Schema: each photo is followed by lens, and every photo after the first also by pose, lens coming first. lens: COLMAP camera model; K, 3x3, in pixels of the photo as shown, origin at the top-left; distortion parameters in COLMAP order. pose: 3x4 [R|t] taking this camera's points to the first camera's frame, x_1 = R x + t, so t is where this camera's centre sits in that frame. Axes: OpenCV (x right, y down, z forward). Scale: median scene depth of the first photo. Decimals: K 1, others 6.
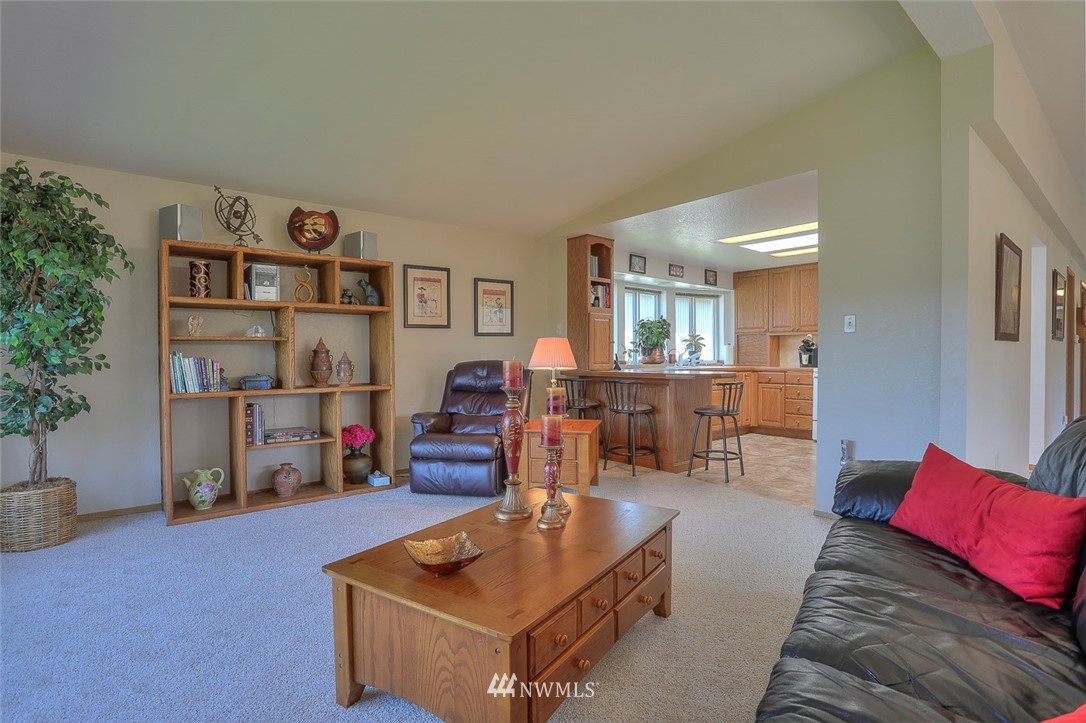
lens RADIAL K [[529.2, 0, 539.9], [0, 529.2, 360.1], [0, 0, 1]] dist [-0.076195, 0.031983]
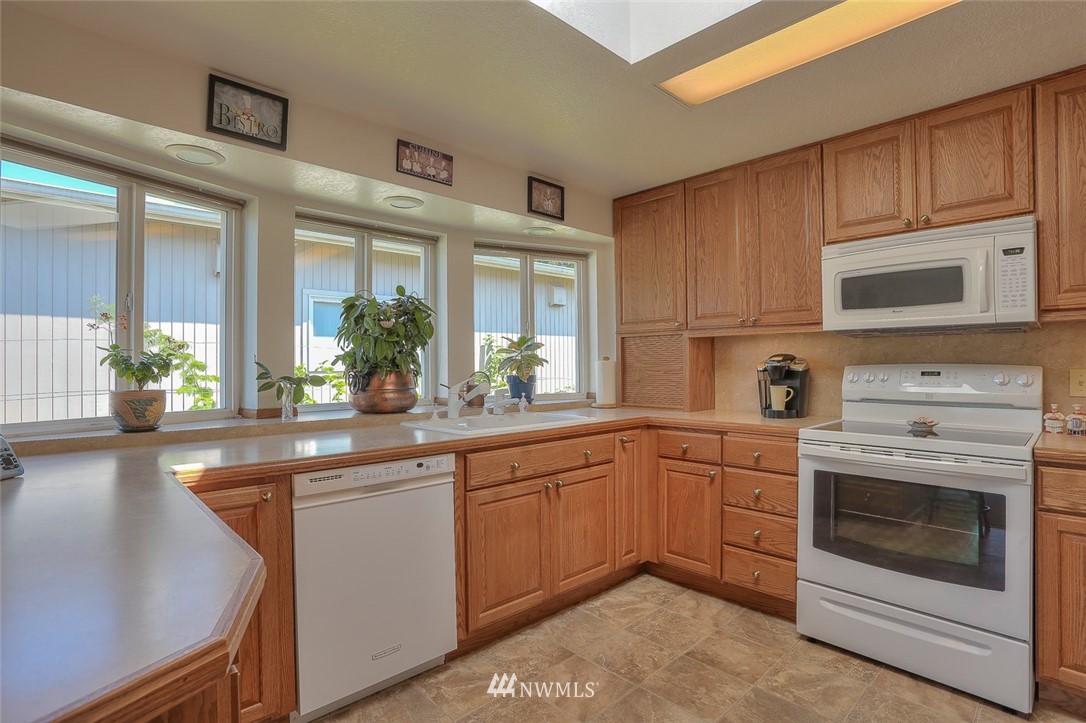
lens RADIAL K [[529.2, 0, 539.9], [0, 529.2, 360.1], [0, 0, 1]] dist [-0.076195, 0.031983]
pose [[0.998015, -0.005049, 0.062776, 0.307799], [0.006171, 0.999824, -0.017689, -0.023776], [-0.062675, 0.018041, 0.997871, 0.614449]]
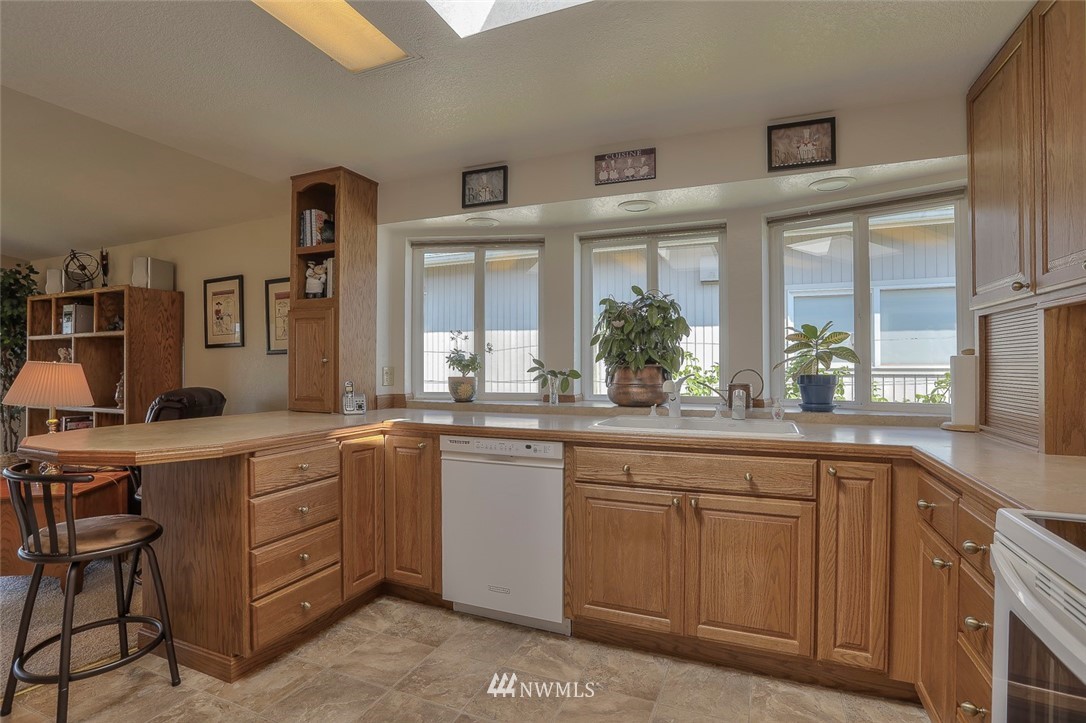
lens RADIAL K [[516.0, 0, 543.4], [0, 516.0, 365.1], [0, 0, 1]] dist [-0.073475, 0.031369]
pose [[0.468531, -0.000026, -0.883447, 0.545396], [-0.008219, 0.999957, -0.004388, -0.022654], [0.883409, 0.009317, 0.468511, 0.754665]]
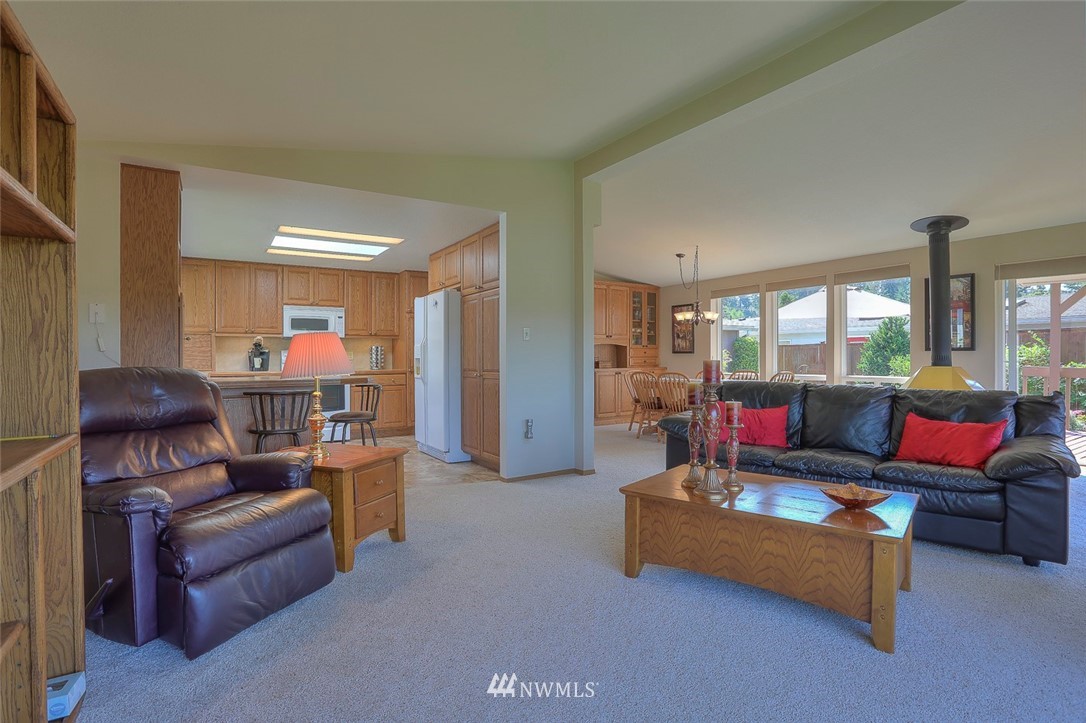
lens RADIAL K [[529.2, 0, 539.9], [0, 529.2, 360.1], [0, 0, 1]] dist [-0.076195, 0.031983]
pose [[0.128128, -0.004702, 0.991747, -0.366290], [0.016539, 0.999860, 0.002603, -0.000188], [-0.991620, 0.016069, 0.128187, 0.363781]]
